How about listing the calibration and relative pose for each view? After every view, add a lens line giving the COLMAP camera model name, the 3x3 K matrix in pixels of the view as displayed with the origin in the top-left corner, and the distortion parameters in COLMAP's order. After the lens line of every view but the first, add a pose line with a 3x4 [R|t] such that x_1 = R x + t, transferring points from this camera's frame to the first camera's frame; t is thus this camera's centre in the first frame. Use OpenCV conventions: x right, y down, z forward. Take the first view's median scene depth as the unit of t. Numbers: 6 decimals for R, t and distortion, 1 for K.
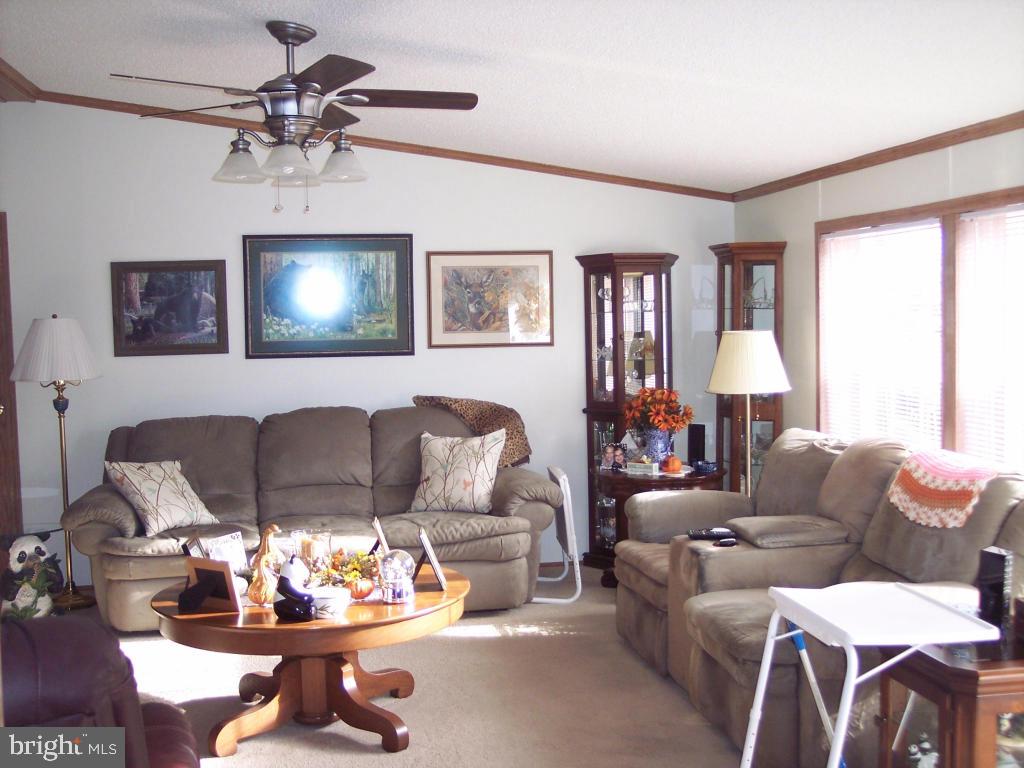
lens RADIAL K [[1174.7, 0, 519.4], [0, 1174.7, 384.6], [0, 0, 1]] dist [-0.165032, 0.279007]
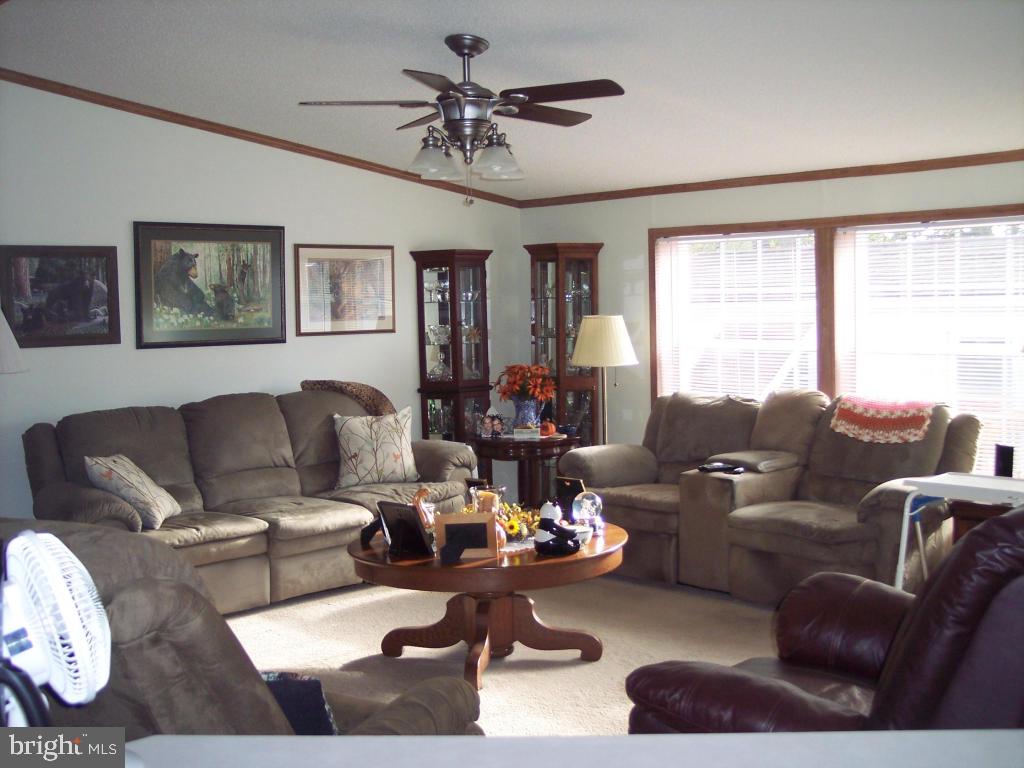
lens RADIAL K [[1174.7, 0, 519.4], [0, 1174.7, 384.6], [0, 0, 1]] dist [-0.165032, 0.279007]
pose [[0.837041, -0.035984, 0.545956, -0.534885], [0.037238, 0.999268, 0.008769, 0.011853], [-0.545872, 0.012991, 0.837768, 0.018148]]
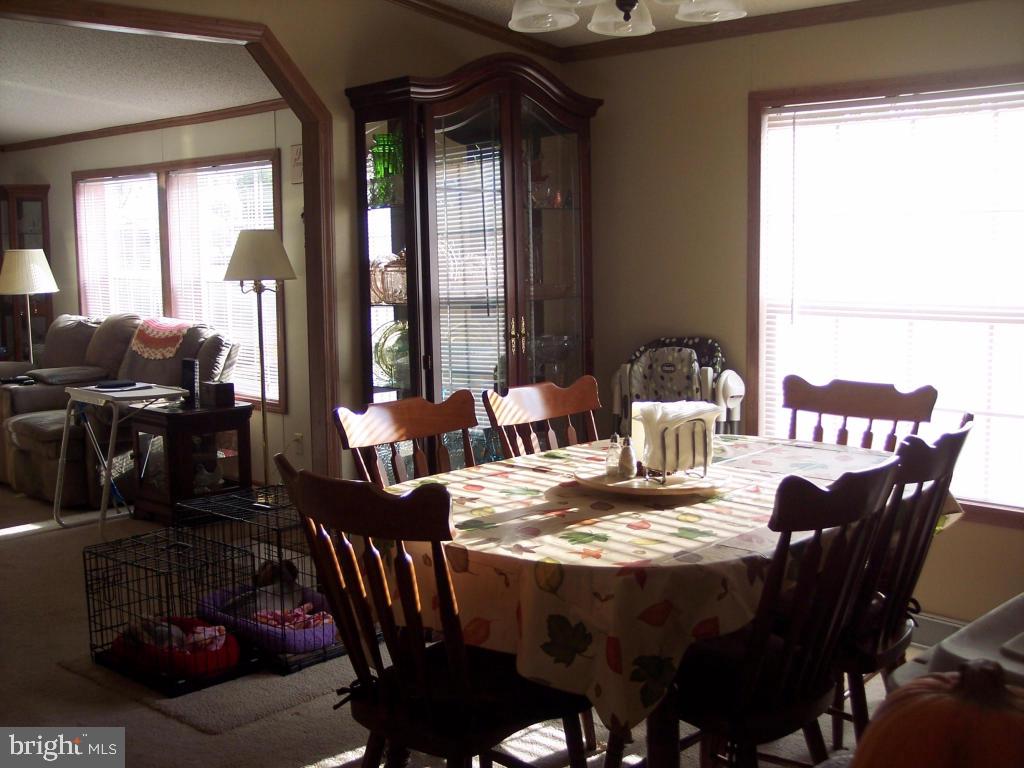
lens RADIAL K [[1174.7, 0, 519.4], [0, 1174.7, 384.6], [0, 0, 1]] dist [-0.165032, 0.279007]
pose [[0.807739, -0.065513, 0.585888, -0.135002], [0.032526, 0.997245, 0.066667, 0.041136], [-0.588642, -0.034793, 0.807645, -0.437693]]
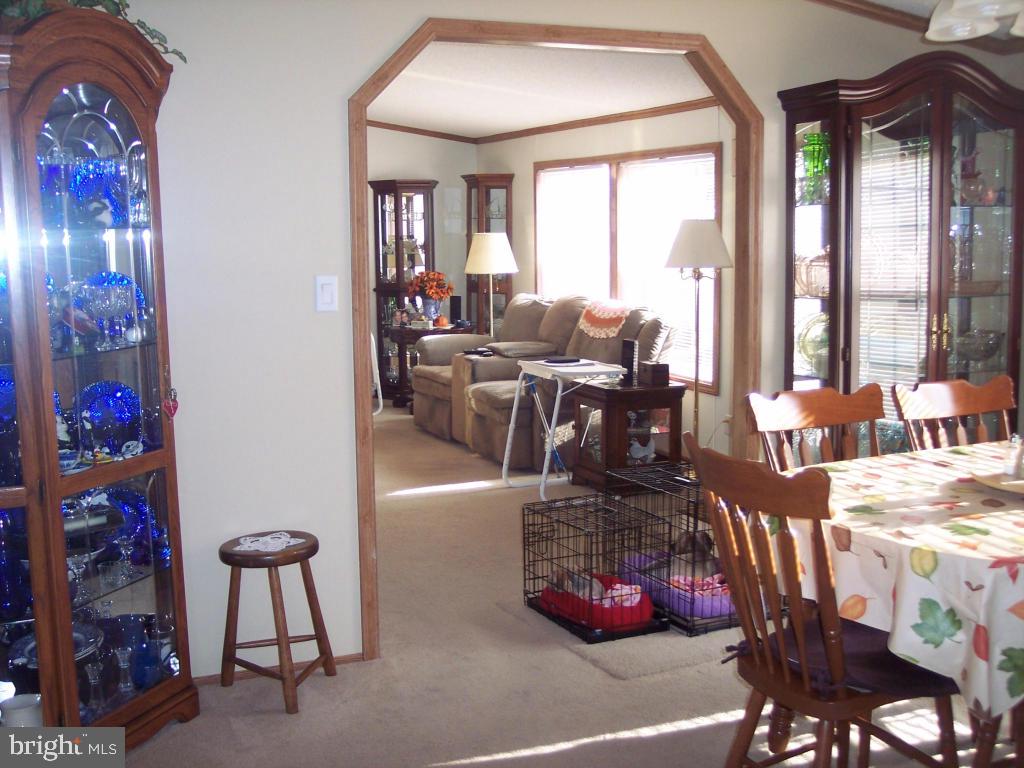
lens RADIAL K [[1174.7, 0, 519.4], [0, 1174.7, 384.6], [0, 0, 1]] dist [-0.165032, 0.279007]
pose [[0.969316, -0.026022, 0.244436, -0.141891], [0.007850, 0.997151, 0.075024, 0.036026], [-0.245692, -0.070803, 0.966759, -0.486615]]
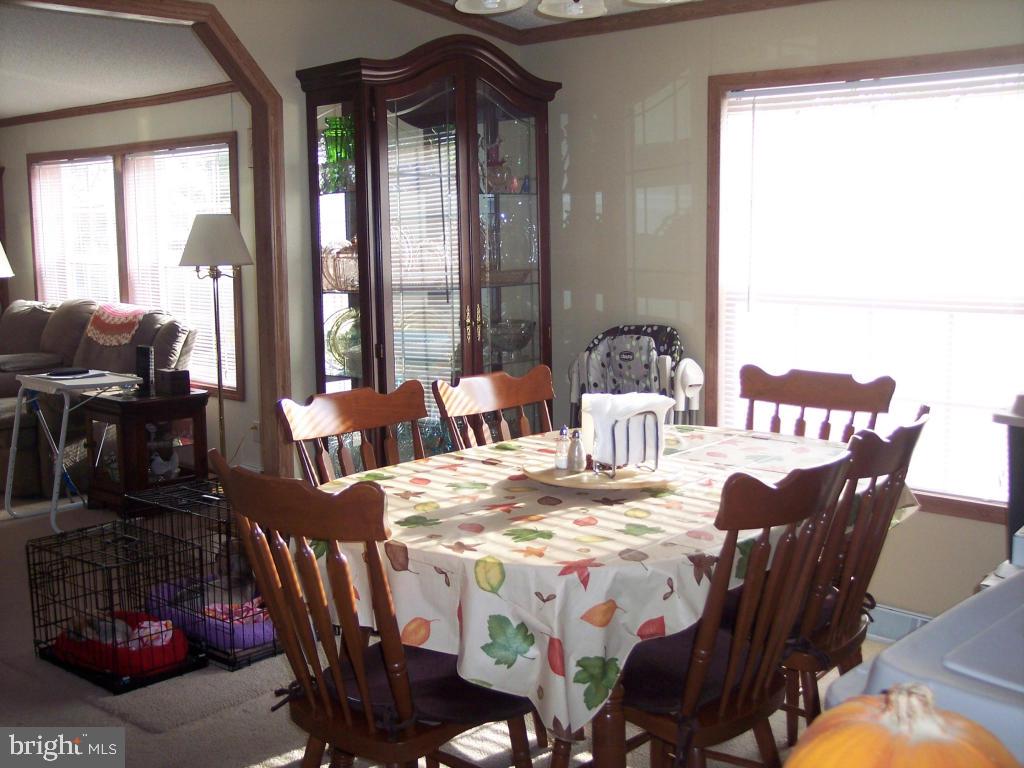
lens RADIAL K [[1174.7, 0, 519.4], [0, 1174.7, 384.6], [0, 0, 1]] dist [-0.165032, 0.279007]
pose [[0.793331, -0.073875, 0.604292, -0.120292], [0.030740, 0.996205, 0.081429, 0.039198], [-0.608014, -0.046024, 0.792591, -0.434016]]
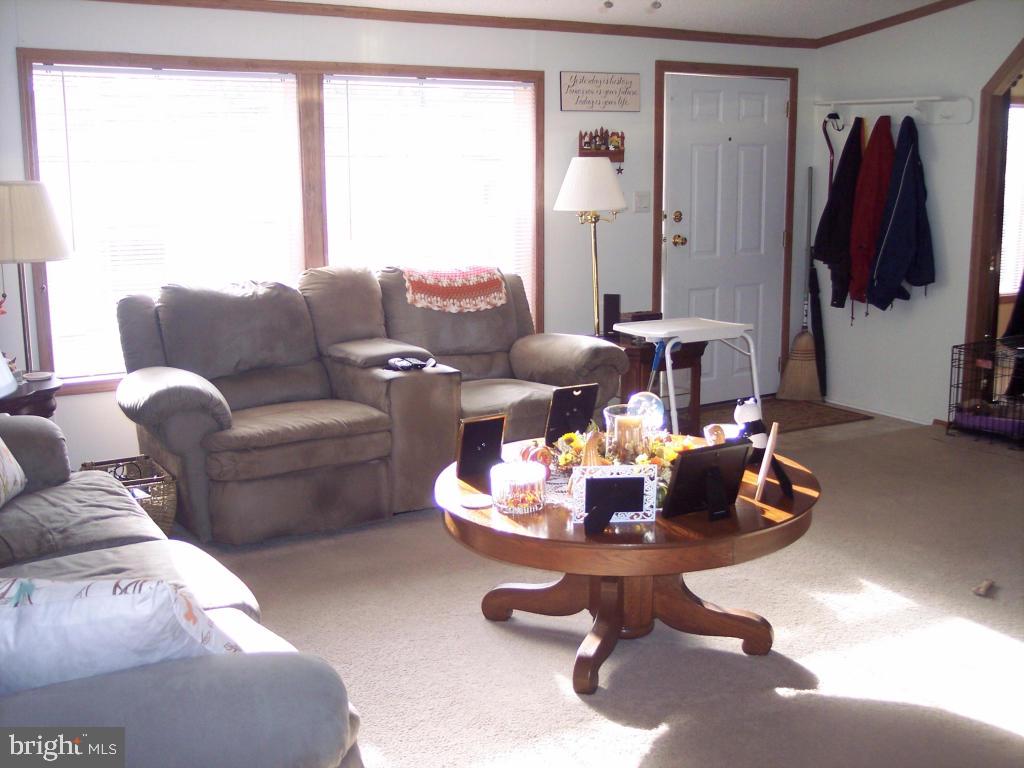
lens RADIAL K [[1174.7, 0, 519.4], [0, 1174.7, 384.6], [0, 0, 1]] dist [-0.165032, 0.279007]
pose [[-0.382564, -0.136348, 0.913813, -0.617175], [0.070779, 0.981820, 0.176127, -0.022173], [-0.921214, 0.132058, -0.365958, 0.952784]]
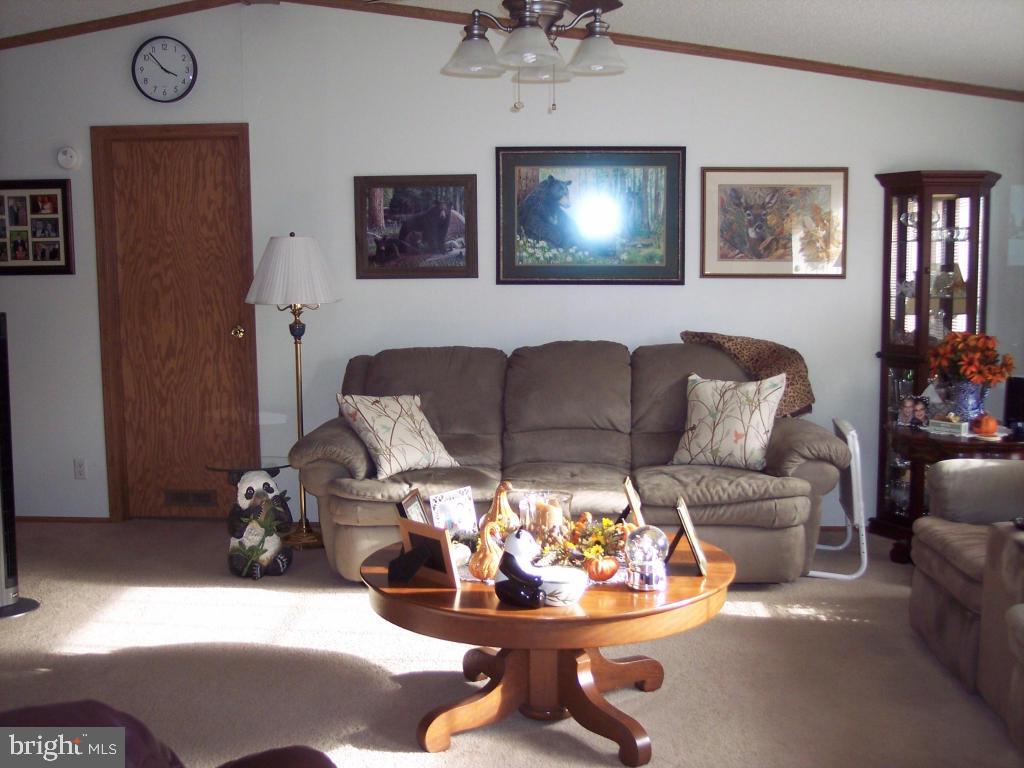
lens RADIAL K [[1174.7, 0, 519.4], [0, 1174.7, 384.6], [0, 0, 1]] dist [-0.165032, 0.279007]
pose [[0.972277, 0.041626, -0.230095, -0.005043], [-0.026962, 0.997421, 0.066512, -0.006099], [0.232271, -0.058464, 0.970893, 0.123841]]
